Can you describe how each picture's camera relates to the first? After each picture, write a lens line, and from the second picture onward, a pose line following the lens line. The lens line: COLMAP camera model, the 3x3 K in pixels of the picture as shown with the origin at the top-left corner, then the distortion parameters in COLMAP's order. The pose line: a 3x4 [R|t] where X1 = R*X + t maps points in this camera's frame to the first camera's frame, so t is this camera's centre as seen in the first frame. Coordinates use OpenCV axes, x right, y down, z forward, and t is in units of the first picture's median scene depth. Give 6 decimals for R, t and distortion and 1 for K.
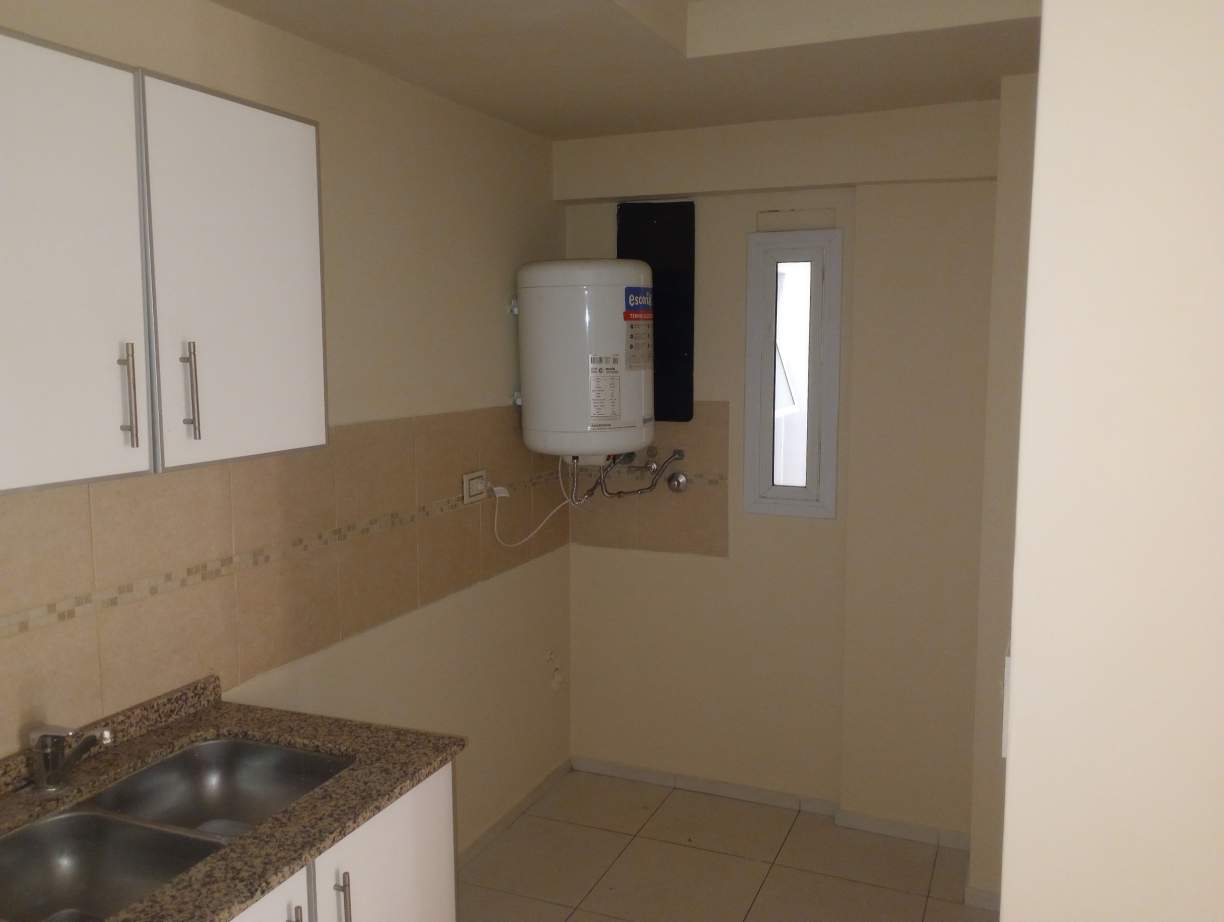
lens RADIAL K [[1000.2, 0, 614.6], [0, 1000.2, 454.5], [0, 0, 1]] dist [0.026905, -0.044706]
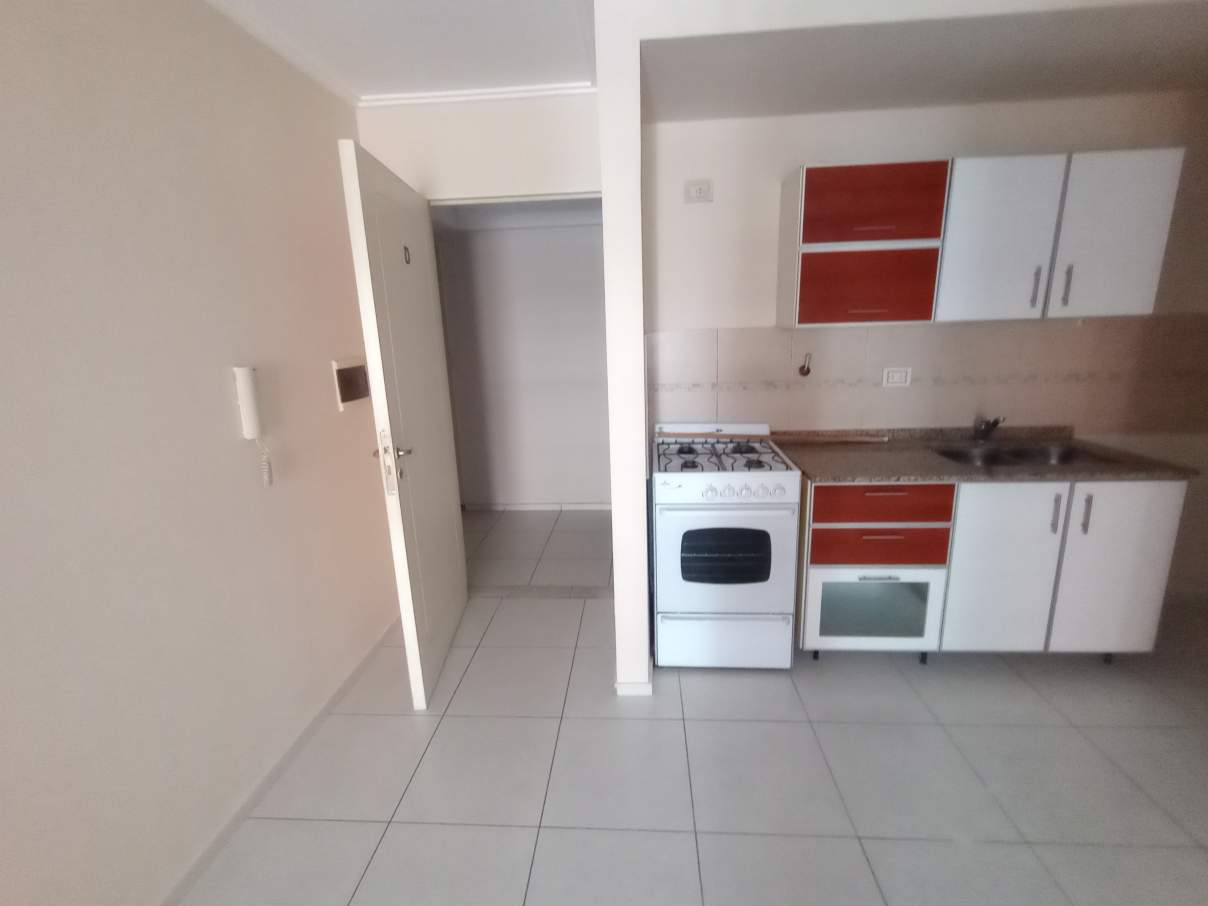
lens RADIAL K [[553.1, 0, 600.8], [0, 553.1, 450.3], [0, 0, 1]] dist [0.003299, 0.000134]
pose [[0.323804, 0.211272, -0.922234, 0.404751], [-0.077194, 0.977399, 0.196807, 0.112099], [0.942970, 0.007464, 0.332794, -0.388962]]
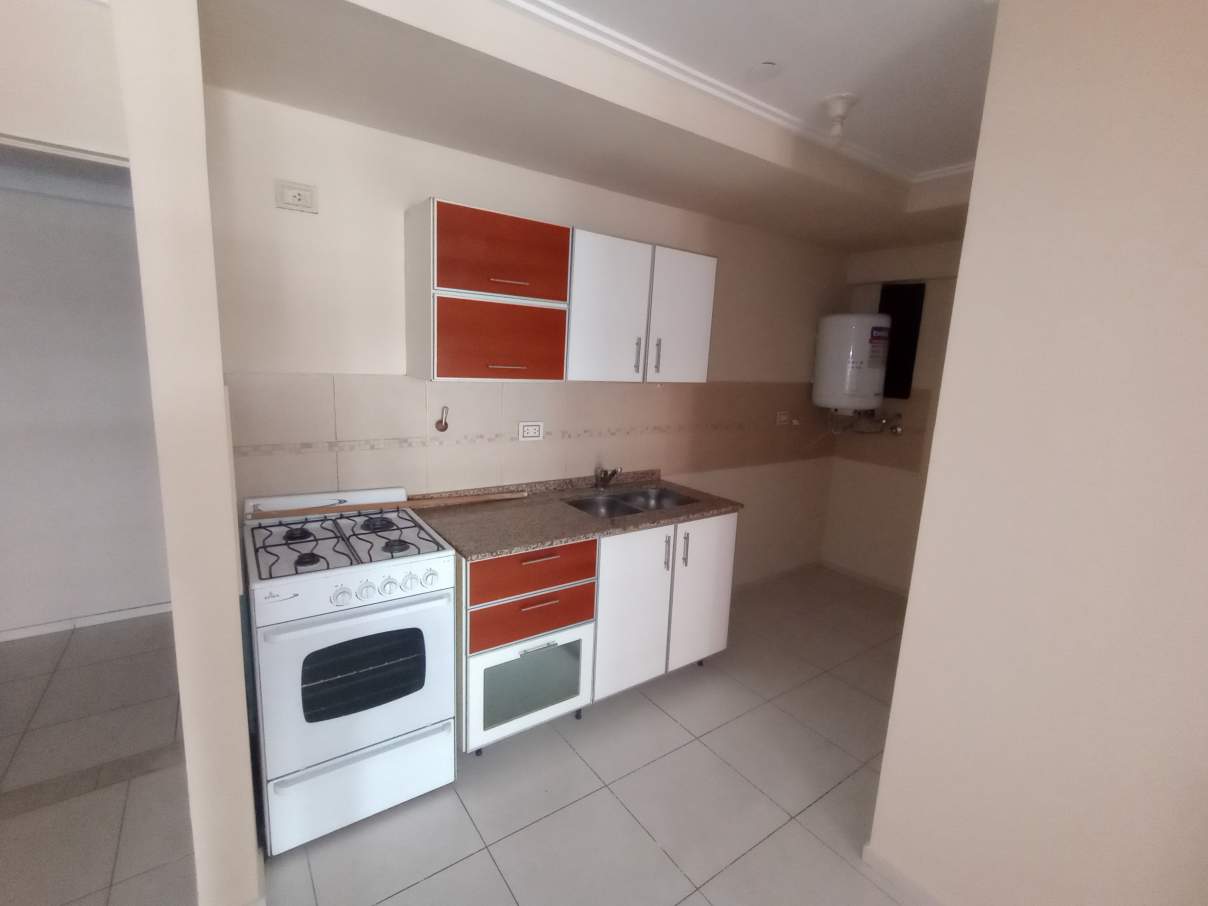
lens RADIAL K [[553.1, 0, 604.9], [0, 553.1, 450.0], [0, 0, 1]] dist [0.003299, 0.000134]
pose [[0.849471, 0.133818, -0.510383, 0.217933], [-0.110592, 0.990974, 0.075758, 0.074647], [0.515915, -0.007910, 0.856603, -0.324902]]
